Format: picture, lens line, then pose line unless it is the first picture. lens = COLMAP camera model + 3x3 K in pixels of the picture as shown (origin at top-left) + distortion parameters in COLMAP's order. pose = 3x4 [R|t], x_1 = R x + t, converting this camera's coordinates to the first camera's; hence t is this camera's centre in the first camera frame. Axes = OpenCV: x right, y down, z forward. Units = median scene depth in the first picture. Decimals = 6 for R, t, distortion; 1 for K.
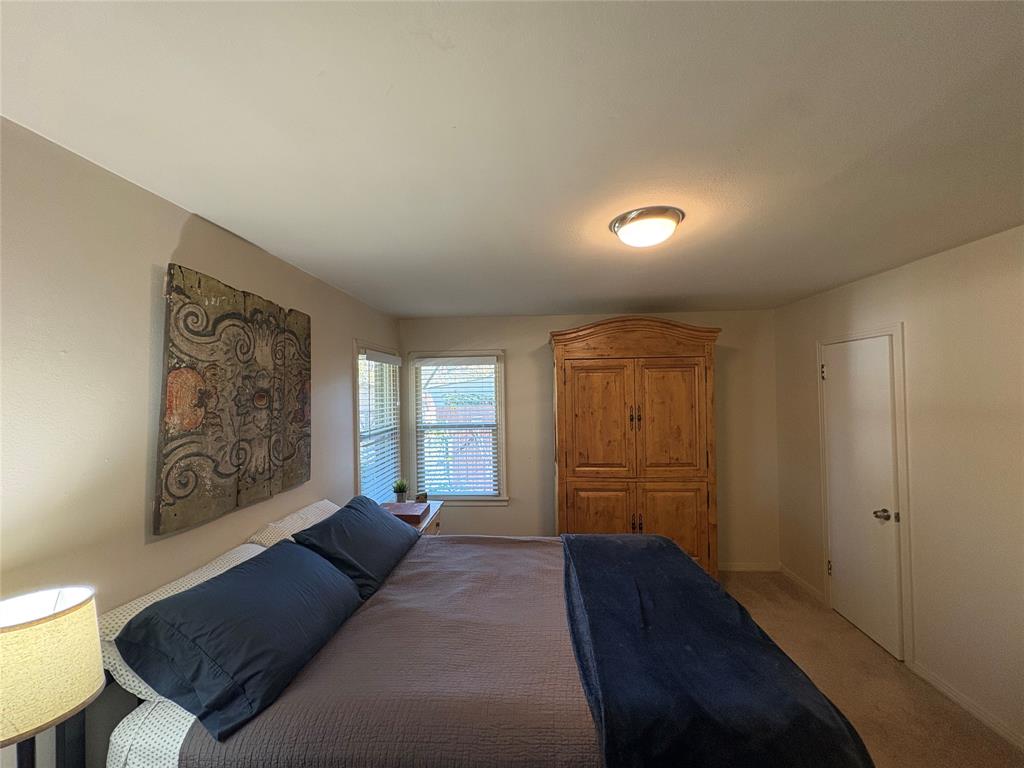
lens RADIAL K [[403.7, 0, 511.6], [0, 403.7, 388.8], [0, 0, 1]] dist [0.000859, 0.000046]
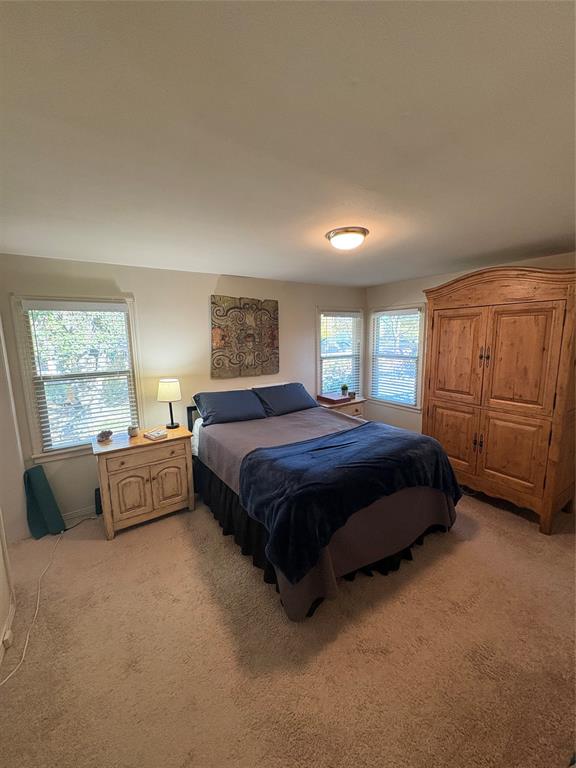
lens RADIAL K [[302.8, 0, 288.0], [0, 302.8, 384.0], [0, 0, 1]] dist [0.000859, 0.000046]
pose [[0.604457, 0.133595, -0.785356, 0.934464], [0.010980, 0.984348, 0.175896, -0.018374], [0.796562, -0.114945, 0.593529, -0.014484]]
